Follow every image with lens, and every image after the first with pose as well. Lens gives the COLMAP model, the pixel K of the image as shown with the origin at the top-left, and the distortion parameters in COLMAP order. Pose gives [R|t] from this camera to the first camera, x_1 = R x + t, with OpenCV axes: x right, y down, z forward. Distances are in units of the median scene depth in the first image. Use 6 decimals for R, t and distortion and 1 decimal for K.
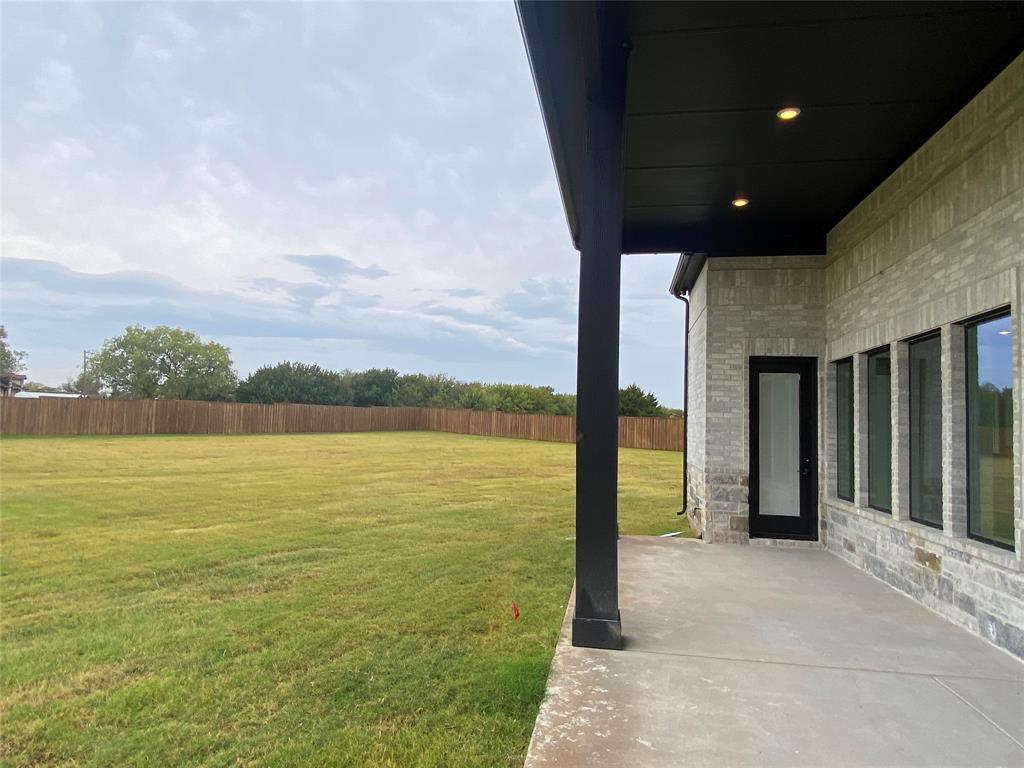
lens RADIAL K [[638.0, 0, 516.4], [0, 638.0, 387.2], [0, 0, 1]] dist [0.060699, -0.065961]
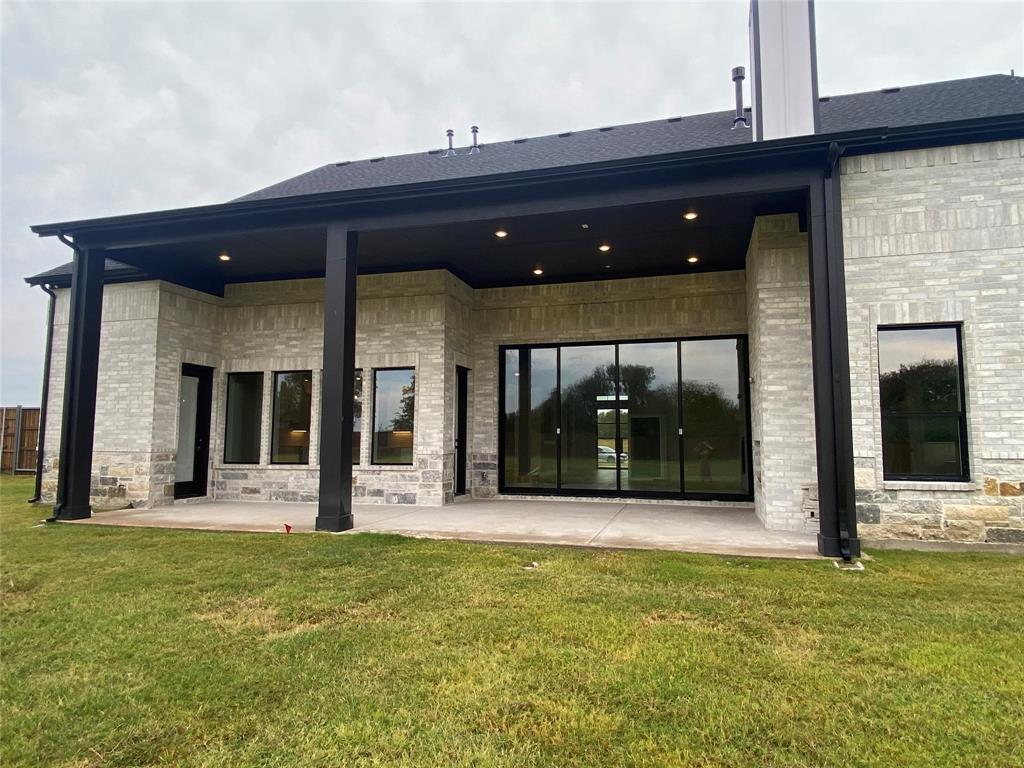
lens RADIAL K [[638.0, 0, 516.4], [0, 638.0, 387.2], [0, 0, 1]] dist [0.060699, -0.065961]
pose [[0.102353, 0.050162, 0.993483, -0.884287], [-0.057650, 0.997348, -0.044418, 0.021840], [-0.993076, -0.052728, 0.104973, 0.175824]]
